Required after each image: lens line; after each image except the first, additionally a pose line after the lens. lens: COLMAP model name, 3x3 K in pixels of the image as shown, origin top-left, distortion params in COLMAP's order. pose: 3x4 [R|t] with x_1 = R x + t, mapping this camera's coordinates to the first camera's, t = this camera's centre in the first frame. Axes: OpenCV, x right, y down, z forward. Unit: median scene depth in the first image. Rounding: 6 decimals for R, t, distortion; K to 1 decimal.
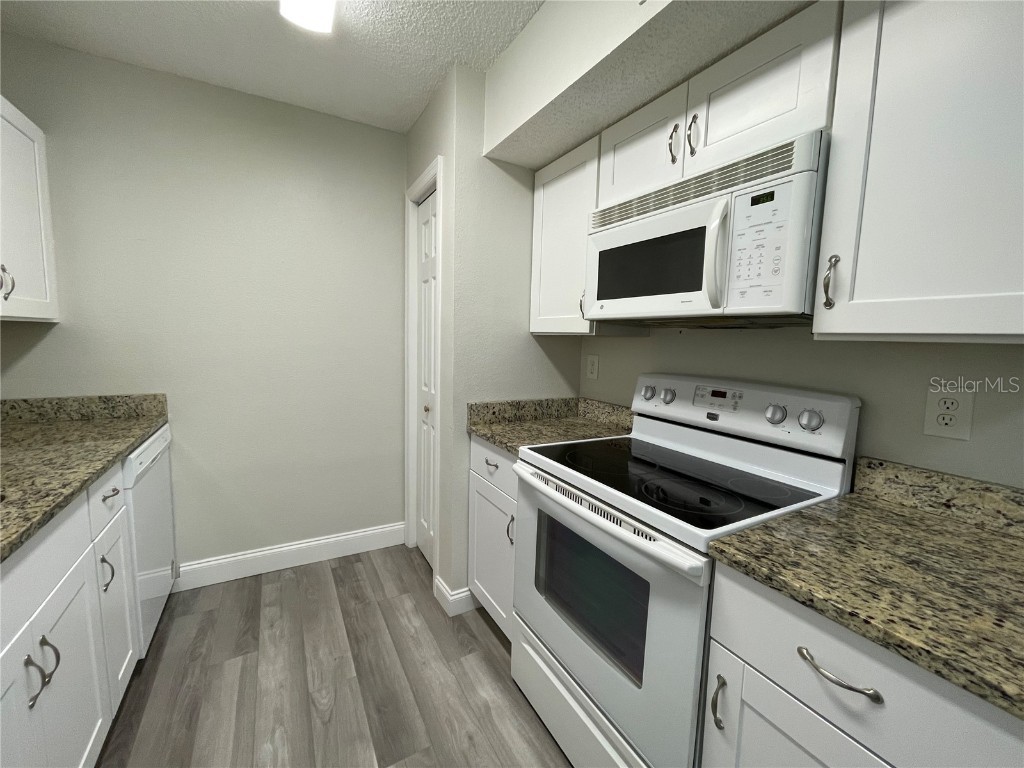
lens RADIAL K [[411.9, 0, 507.6], [0, 411.9, 380.4], [0, 0, 1]] dist [0.000764, 0.000163]
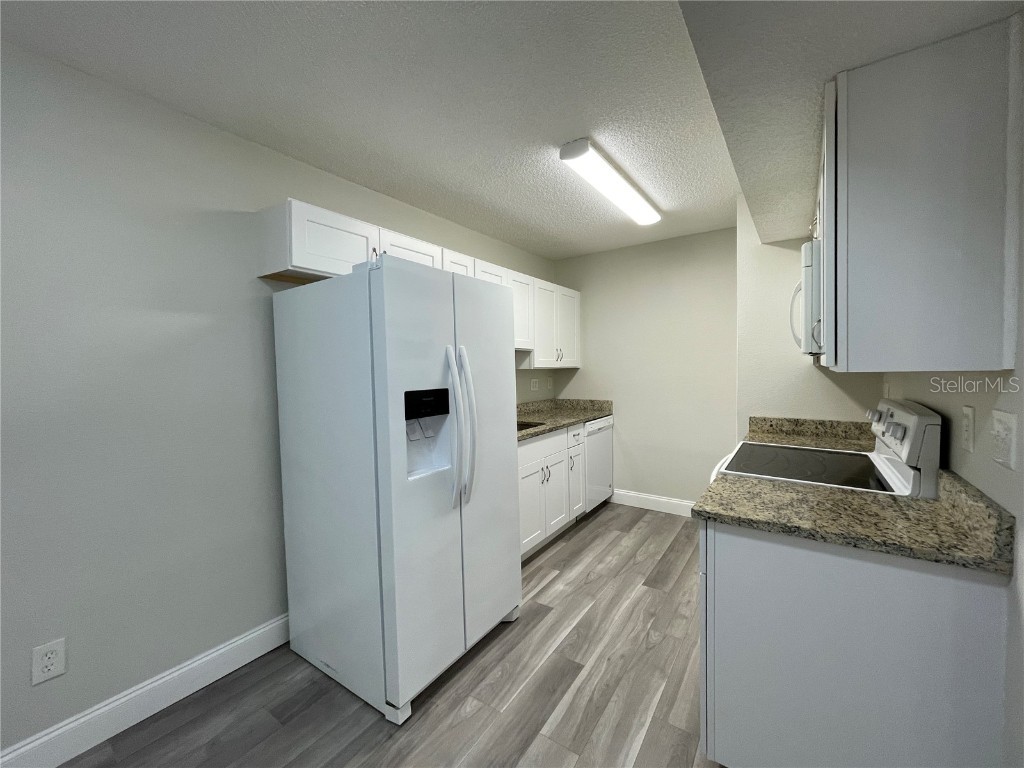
lens RADIAL K [[411.9, 0, 508.5], [0, 411.9, 380.0], [0, 0, 1]] dist [0.000764, 0.000163]
pose [[0.424672, -0.002282, -0.905344, 0.833484], [-0.068226, 0.997073, -0.034516, 0.037613], [0.902773, 0.076426, 0.423273, -0.349853]]
